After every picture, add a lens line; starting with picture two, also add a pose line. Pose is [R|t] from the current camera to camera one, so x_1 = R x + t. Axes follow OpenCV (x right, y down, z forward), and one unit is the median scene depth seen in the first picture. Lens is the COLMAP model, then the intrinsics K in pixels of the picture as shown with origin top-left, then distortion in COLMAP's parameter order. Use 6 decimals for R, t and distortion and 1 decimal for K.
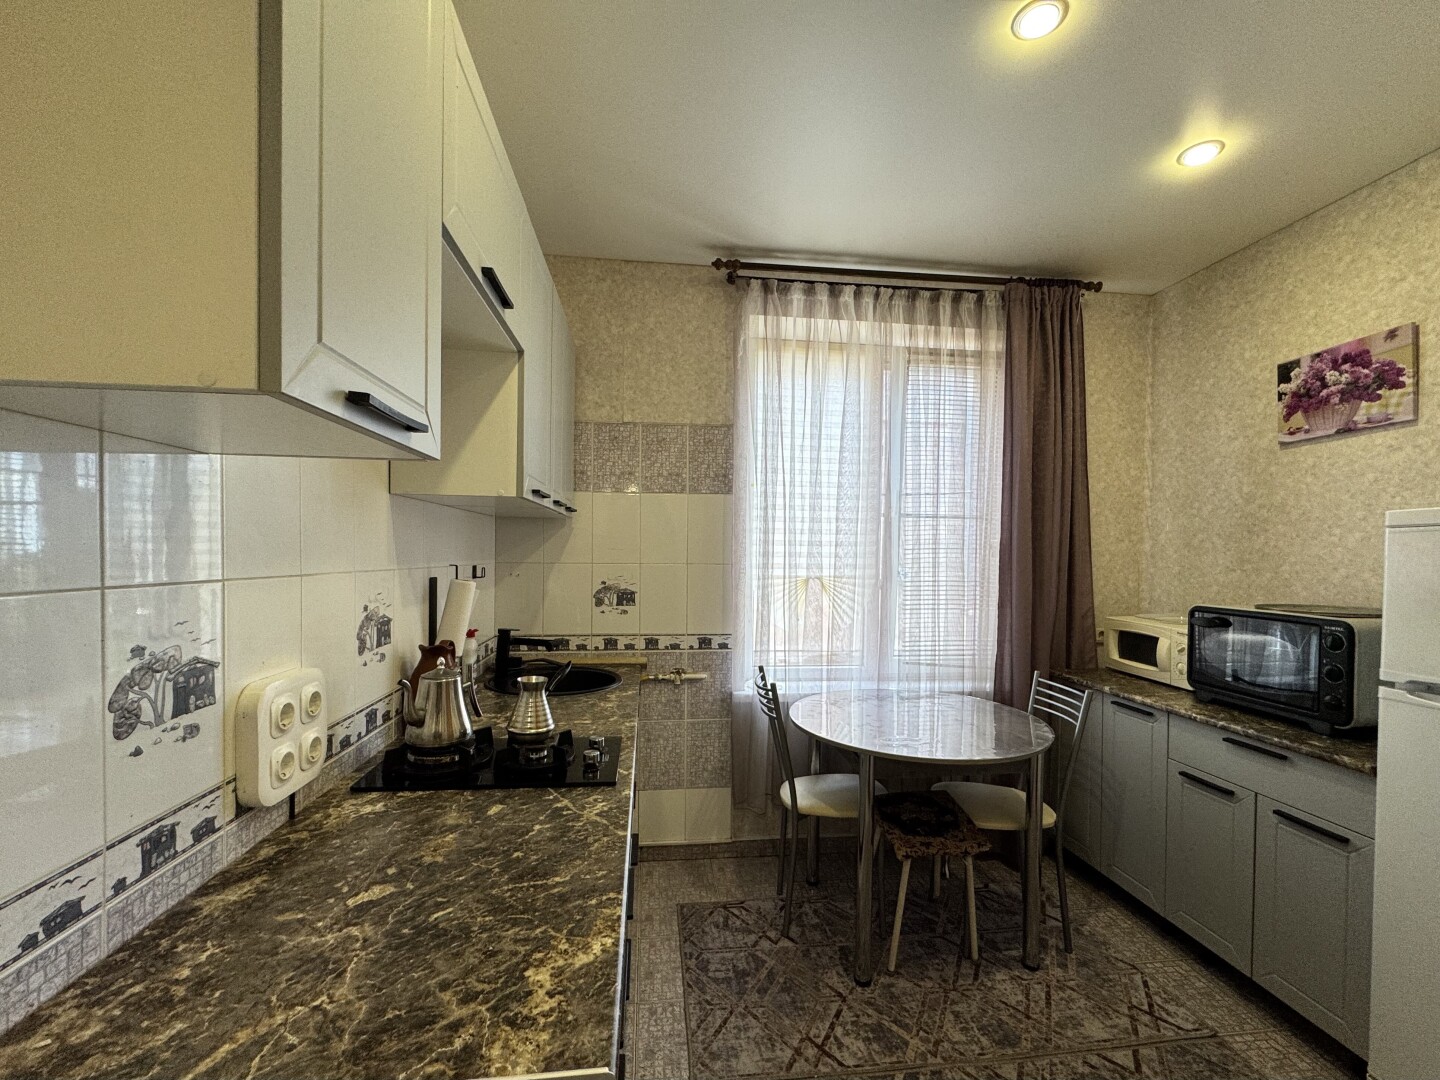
lens RADIAL K [[601.2, 0, 720.9], [0, 601.2, 562.6], [0, 0, 1]] dist [-0.001403, 0.000012]
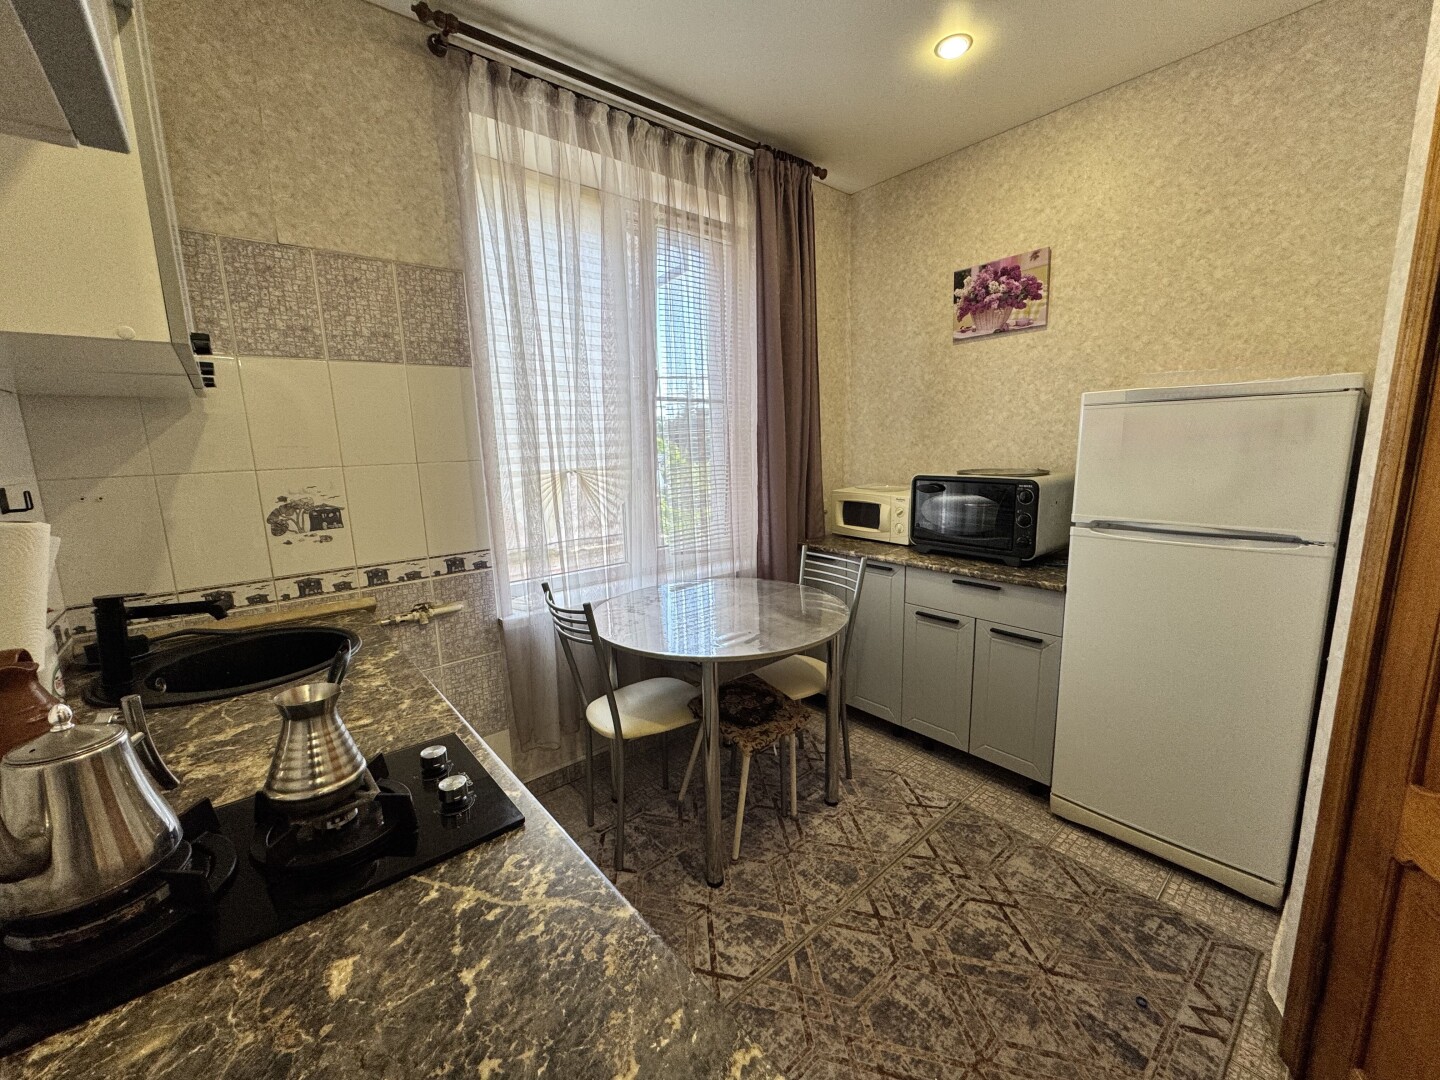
lens RADIAL K [[576.1, 0, 720.0], [0, 576.1, 540.0], [0, 0, 1]] dist [-0.002659, -0.000021]
pose [[0.831024, -0.126270, 0.541714, -0.174820], [0.042419, 0.985443, 0.164626, -0.007007], [-0.554616, -0.113829, 0.824284, 0.252713]]
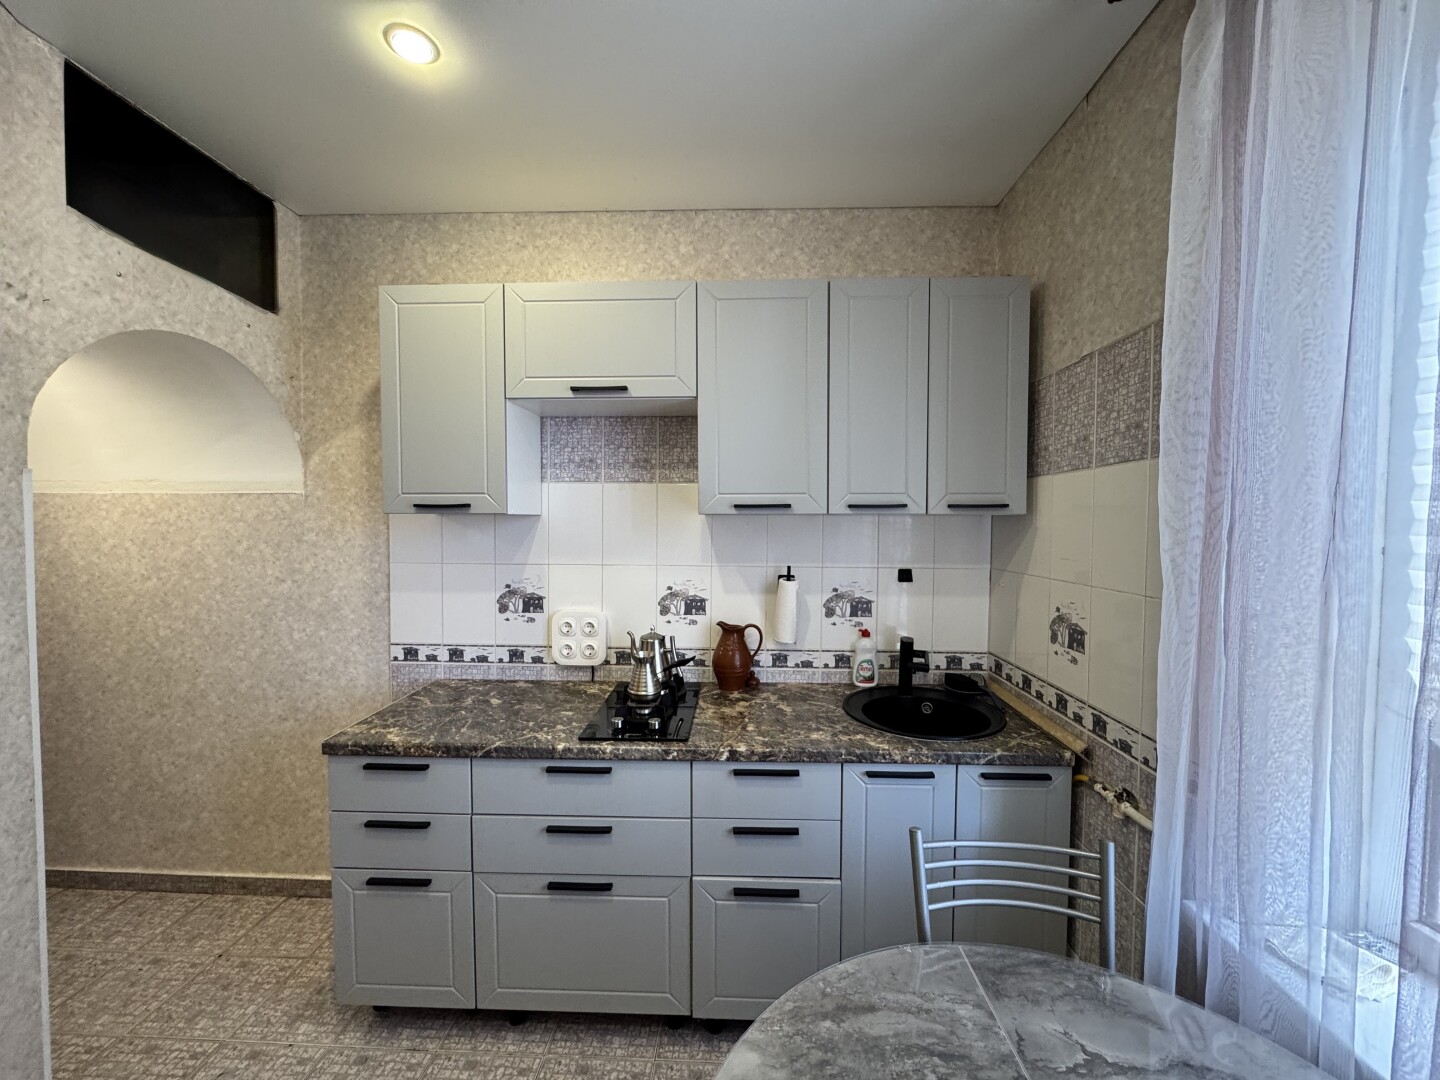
lens RADIAL K [[576.1, 0, 720.0], [0, 576.1, 540.0], [0, 0, 1]] dist [-0.002659, -0.000021]
pose [[-0.156669, 0.019993, -0.987449, 0.598341], [-0.023334, 0.999441, 0.023938, -0.060878], [0.987375, 0.026791, -0.156115, 0.885149]]
